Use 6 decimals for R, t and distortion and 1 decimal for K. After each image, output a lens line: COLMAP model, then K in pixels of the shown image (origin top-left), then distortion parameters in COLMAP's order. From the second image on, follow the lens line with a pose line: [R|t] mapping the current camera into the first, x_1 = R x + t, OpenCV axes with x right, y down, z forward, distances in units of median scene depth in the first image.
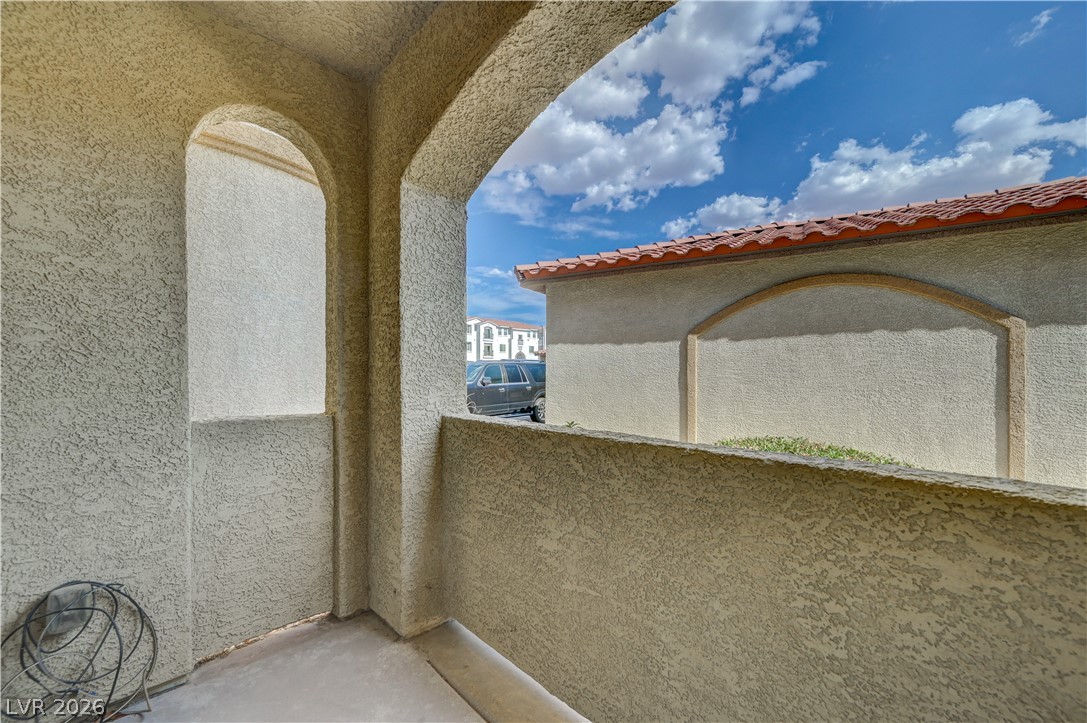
lens RADIAL K [[433.2, 0, 546.8], [0, 433.2, 366.0], [0, 0, 1]] dist [-0.001445, 0.000449]
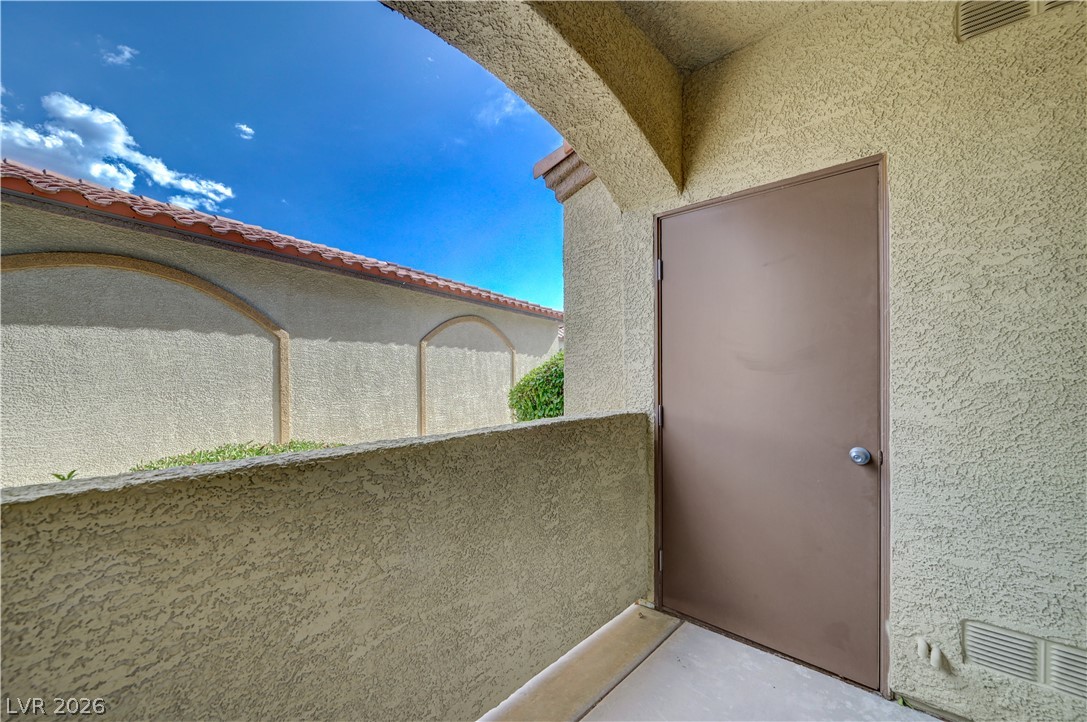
lens RADIAL K [[433.2, 0, 547.4], [0, 433.2, 367.7], [0, 0, 1]] dist [-0.001445, 0.000449]
pose [[-0.047973, 0.003719, 0.998842, -0.273230], [-0.004586, 0.999982, -0.003943, 0.003141], [-0.998838, -0.004770, -0.047955, 0.265778]]
